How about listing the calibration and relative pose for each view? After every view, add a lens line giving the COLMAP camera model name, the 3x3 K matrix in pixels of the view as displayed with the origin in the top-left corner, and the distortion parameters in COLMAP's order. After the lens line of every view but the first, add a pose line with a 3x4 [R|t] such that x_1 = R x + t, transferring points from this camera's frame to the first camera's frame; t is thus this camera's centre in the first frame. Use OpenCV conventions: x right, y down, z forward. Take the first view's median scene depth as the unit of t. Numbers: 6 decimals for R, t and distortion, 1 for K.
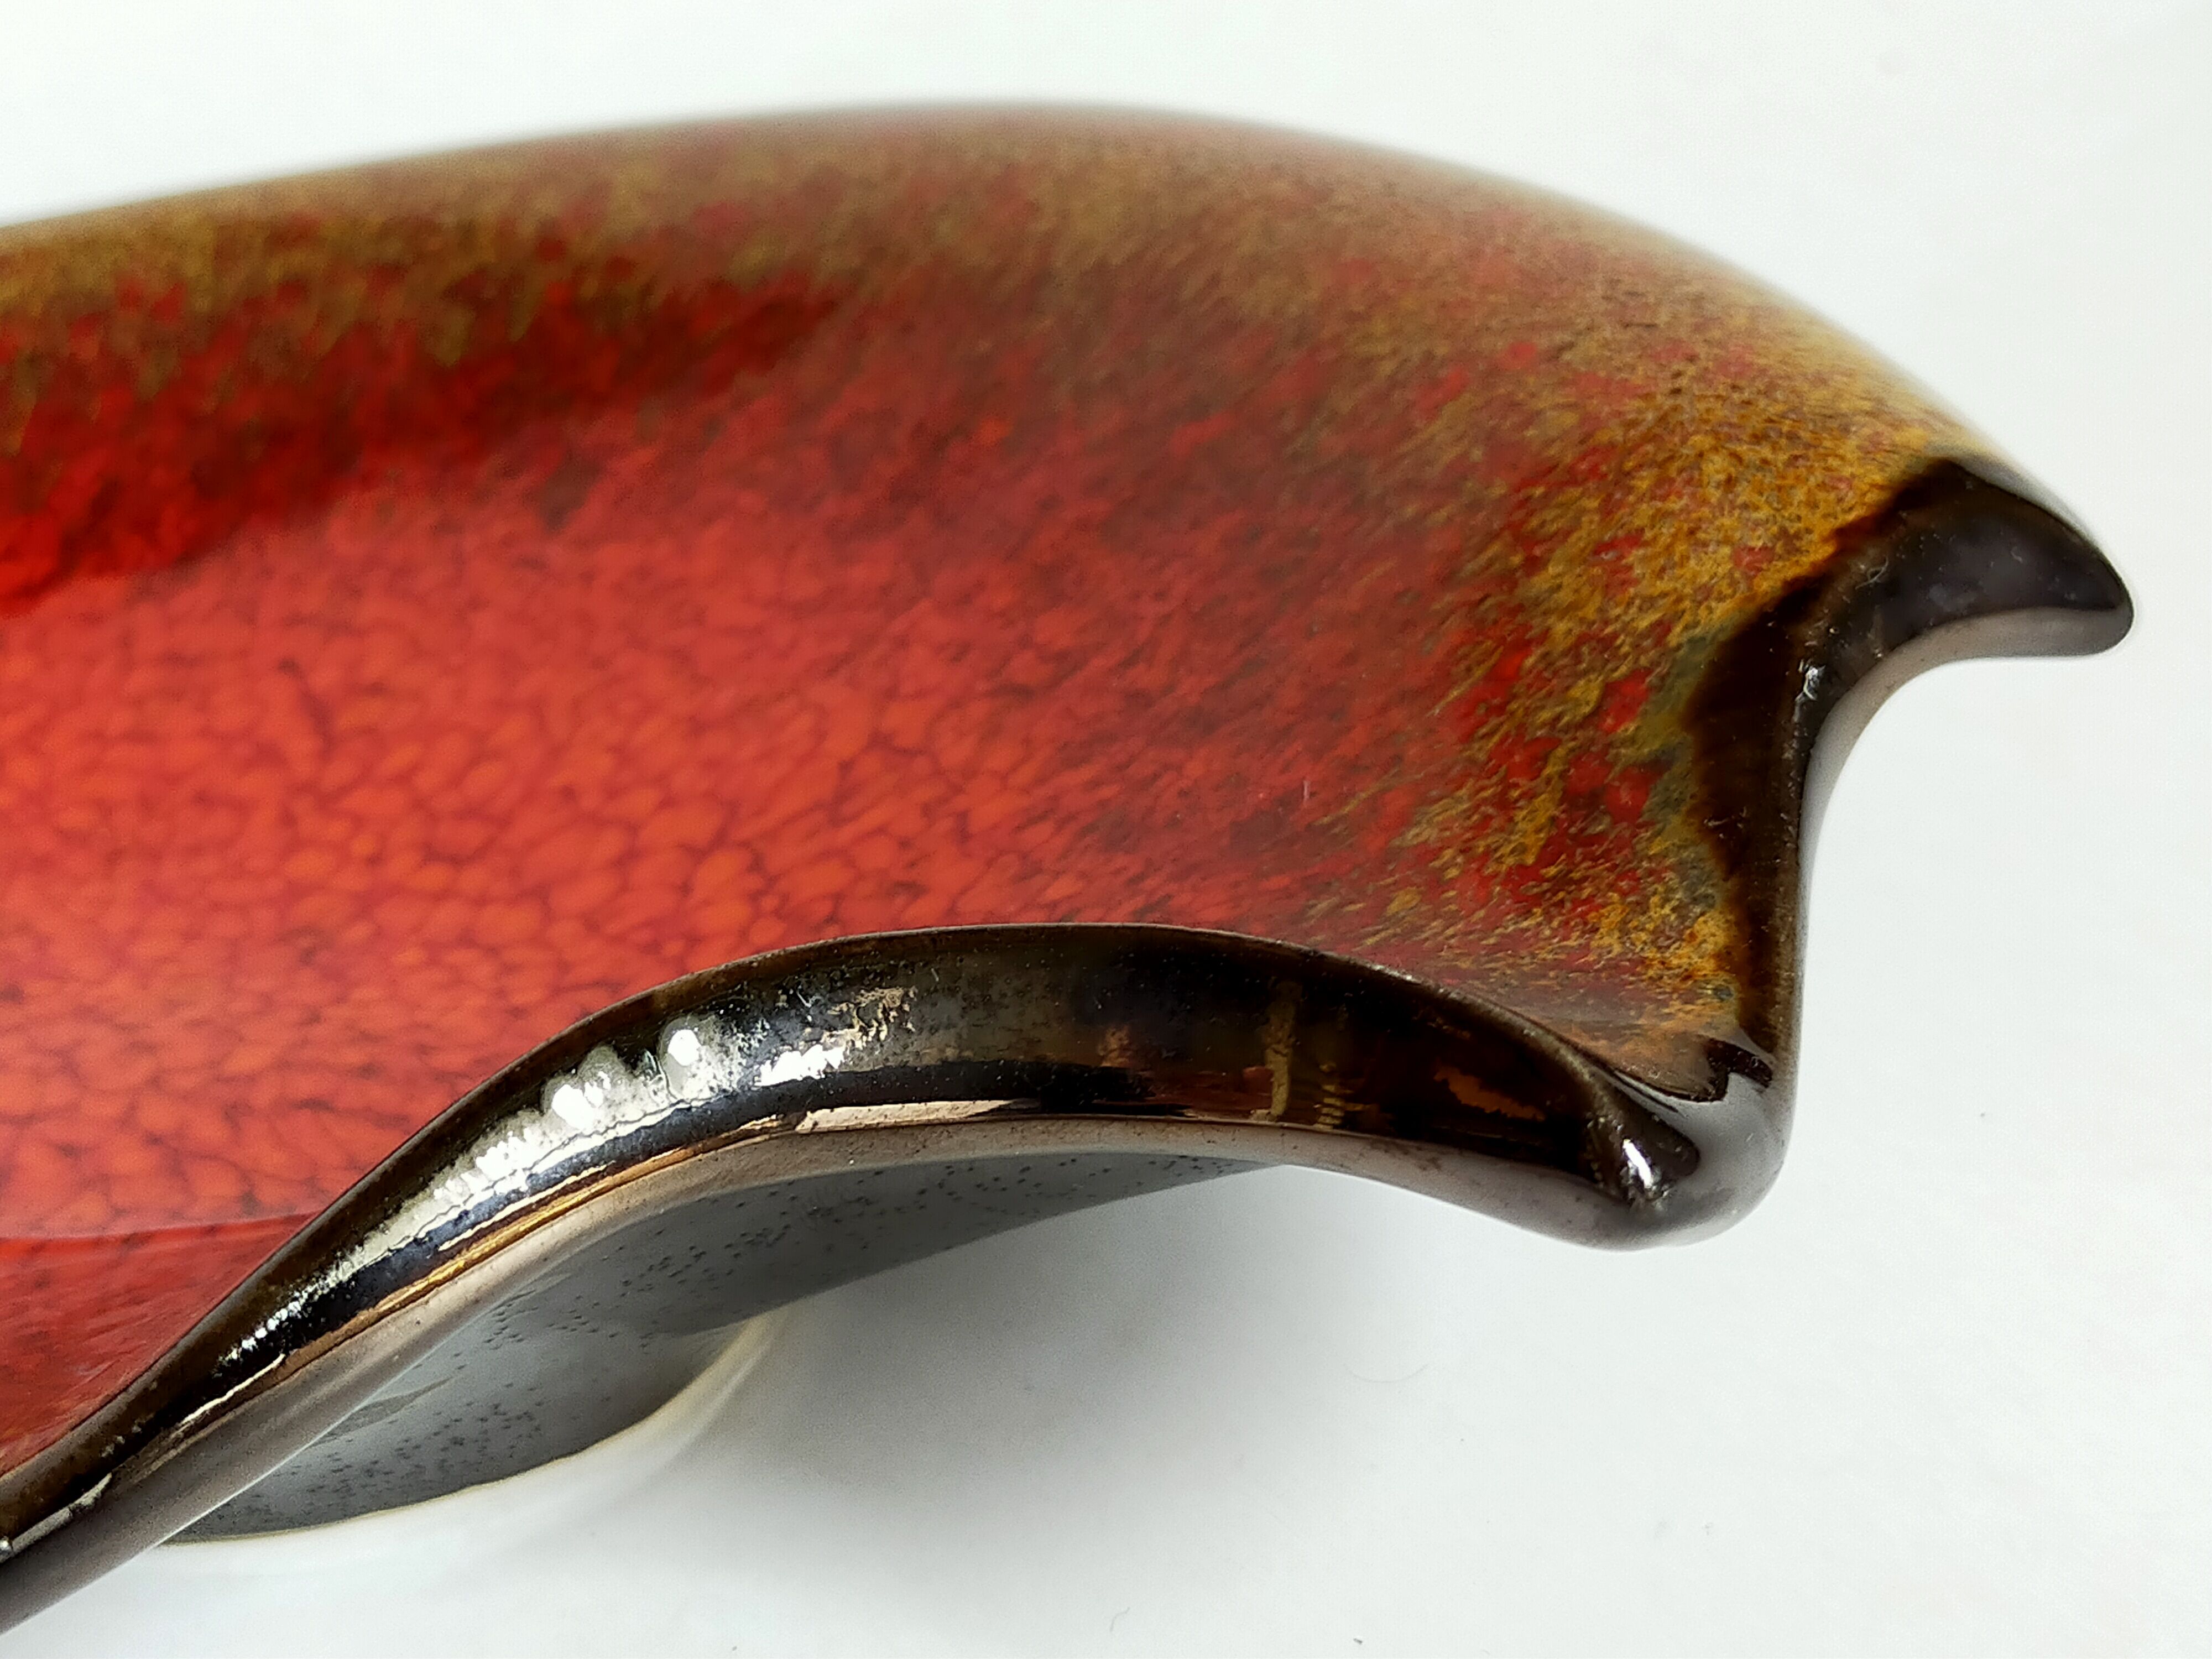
lens RADIAL K [[3433.7, 0, 1110.6], [0, 3433.7, 824.8], [0, 0, 1]] dist [0.076222, 0.000000]
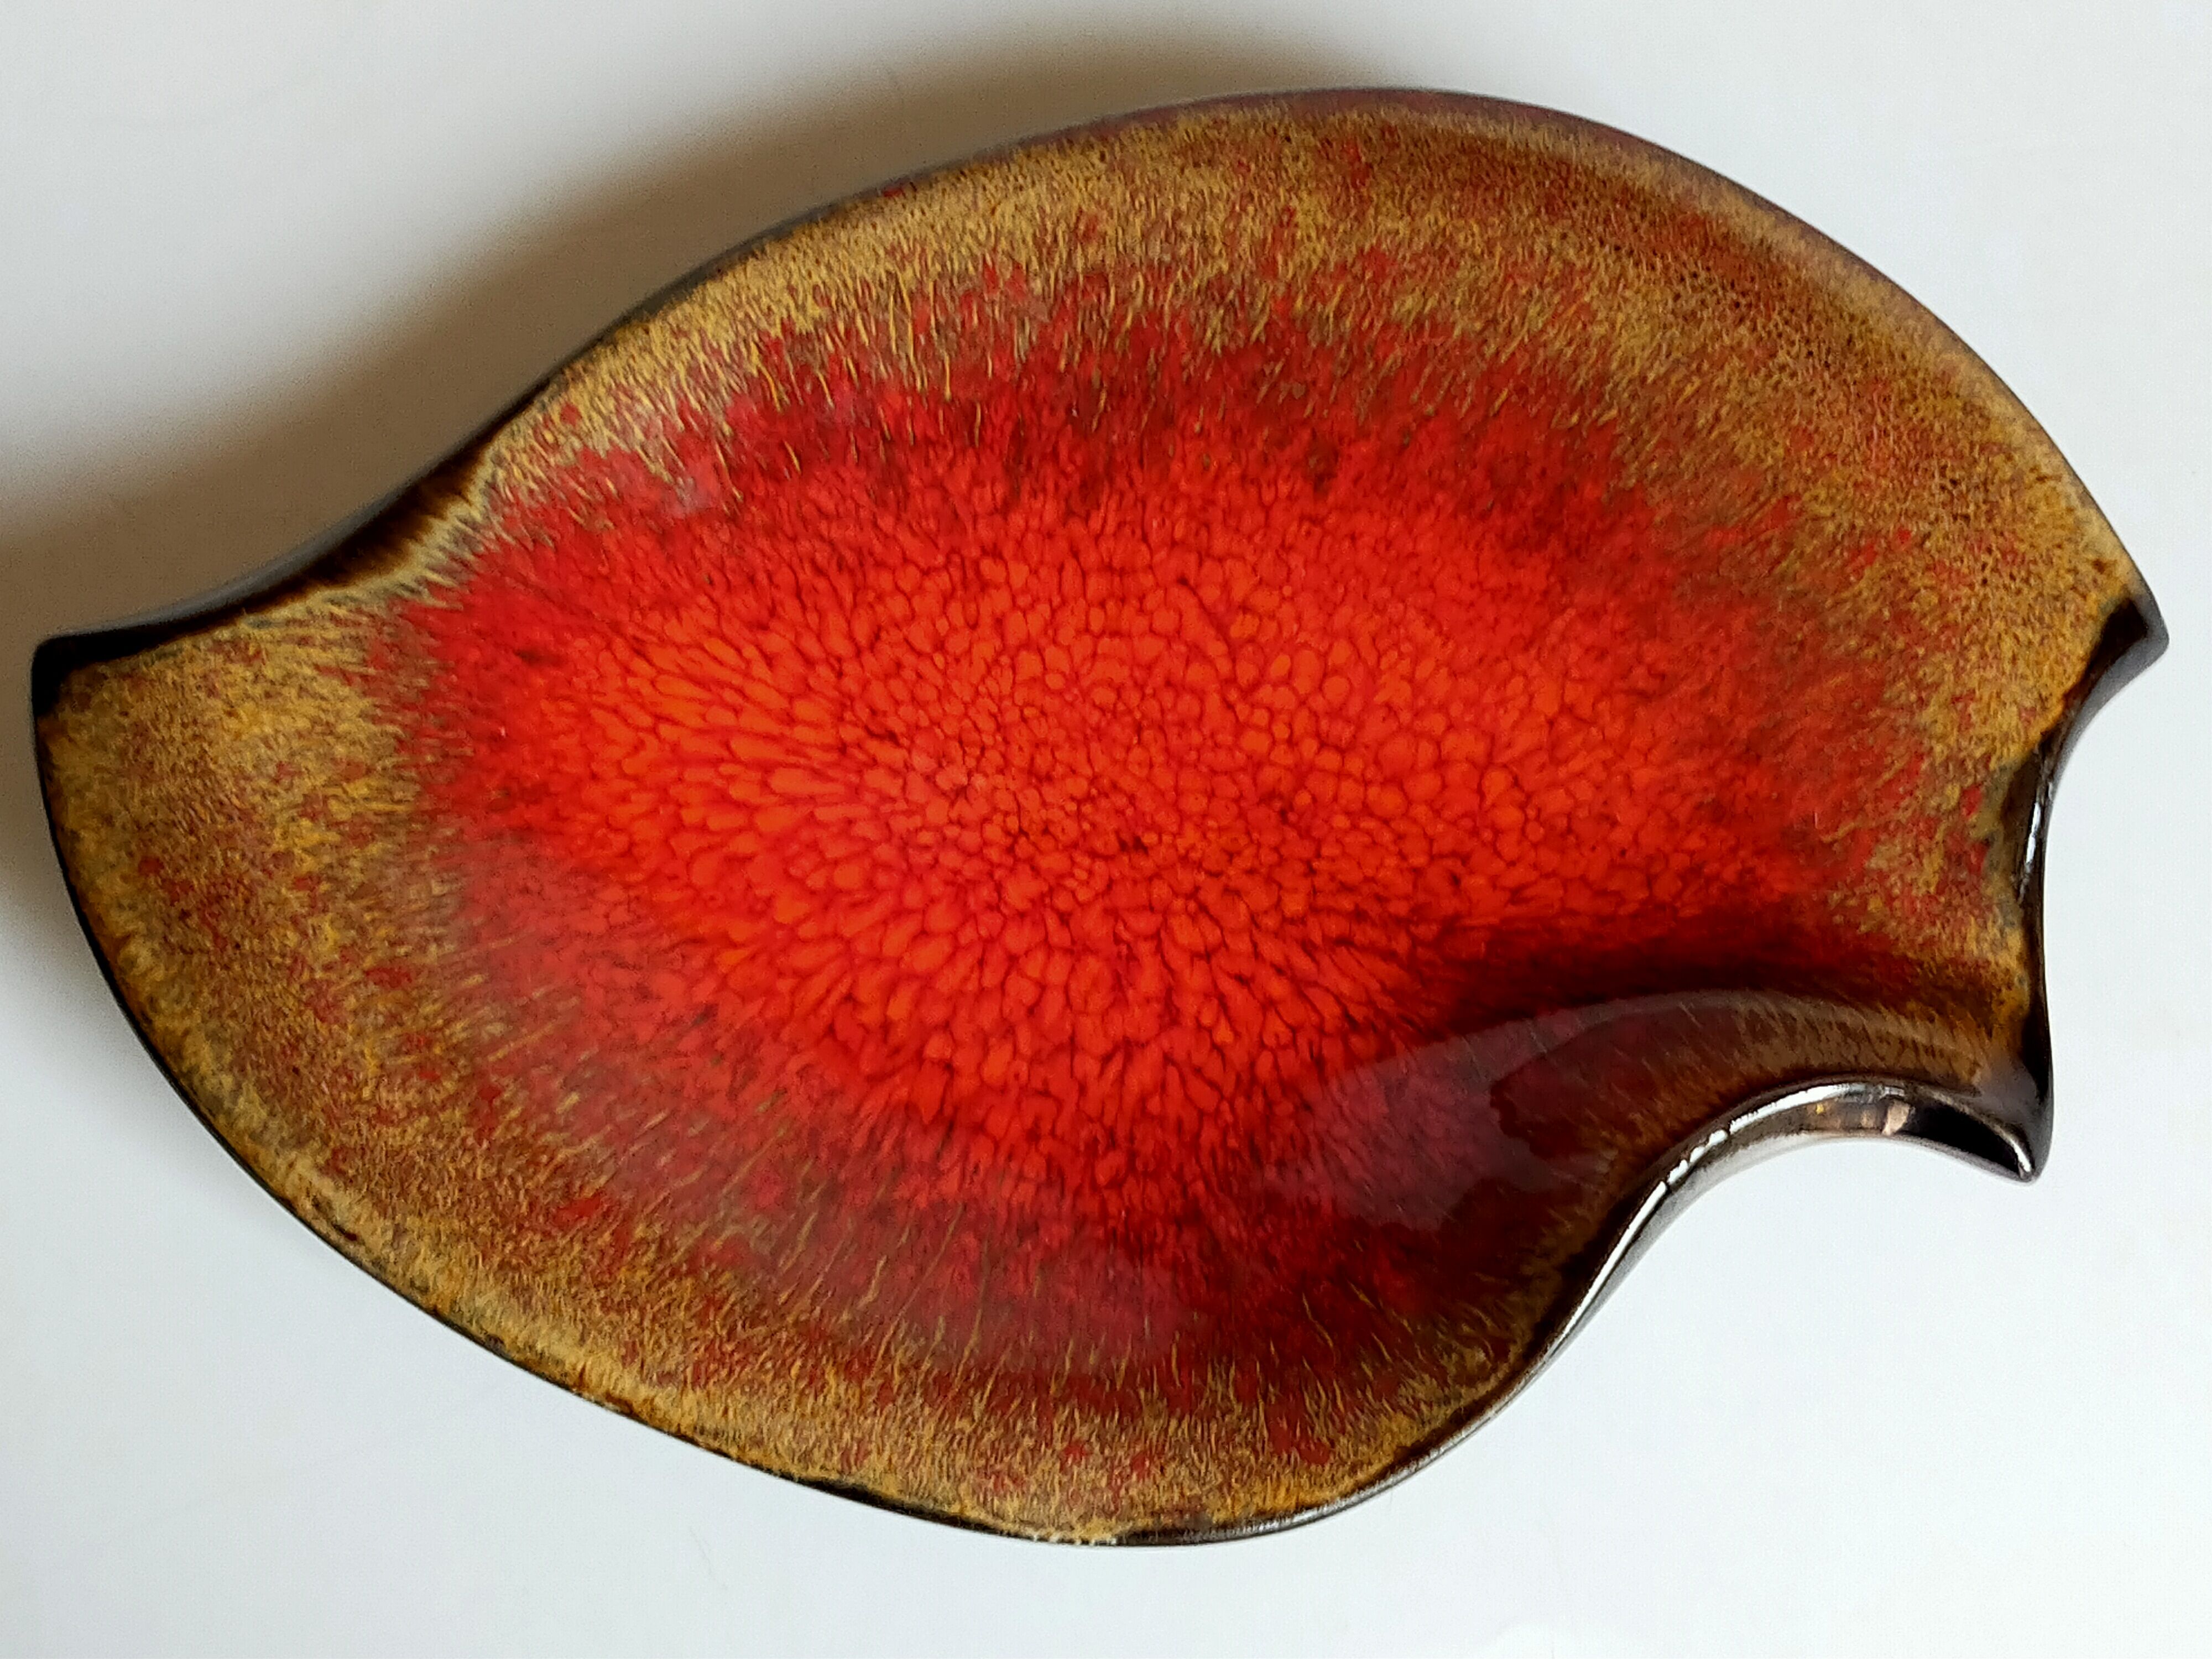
lens RADIAL K [[3433.7, 0, 1096.6], [0, 3433.7, 812.7], [0, 0, 1]] dist [0.076222, 0.000000]
pose [[0.977373, -0.151091, 0.148032, -0.664331], [0.004667, 0.715072, 0.699035, -1.435843], [-0.211472, -0.682527, 0.699597, -0.415979]]
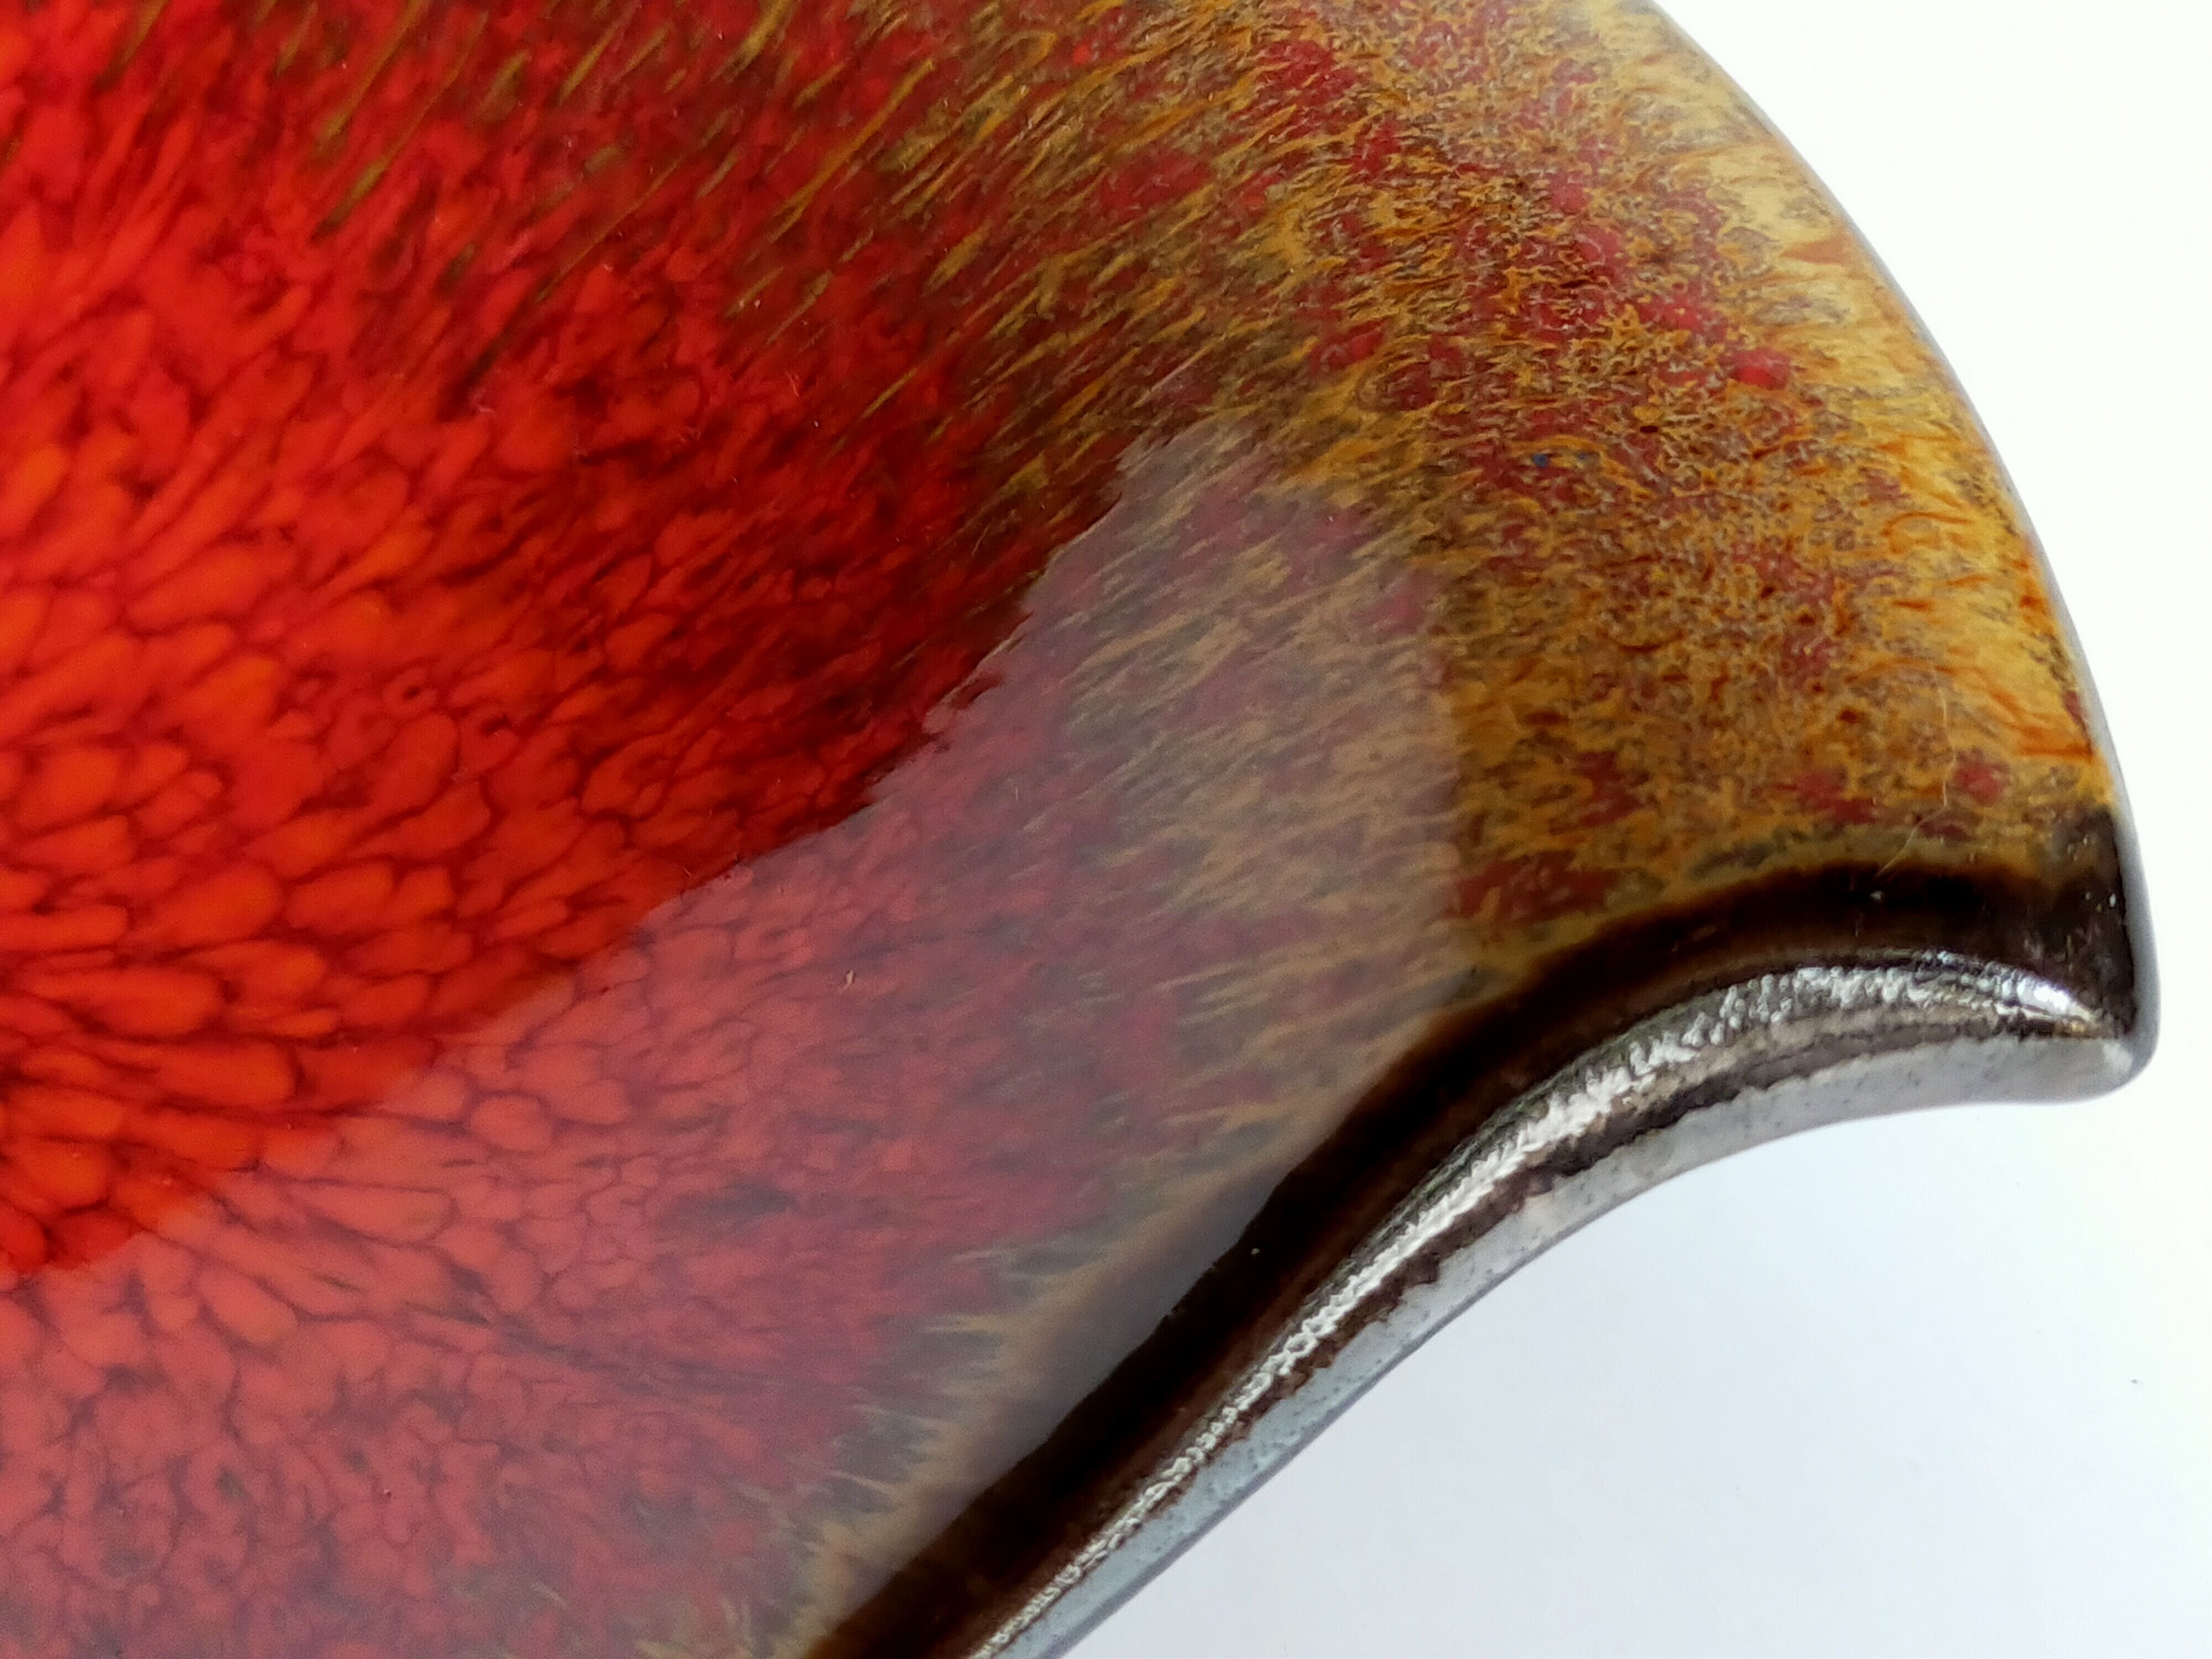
lens RADIAL K [[3433.7, 0, 1106.6], [0, 3433.7, 843.3], [0, 0, 1]] dist [0.076222, 0.000000]
pose [[-0.995315, 0.094124, 0.022096, -0.772365], [0.024585, 0.025364, 0.999376, -0.782222], [0.093505, 0.995237, -0.027559, 1.106329]]
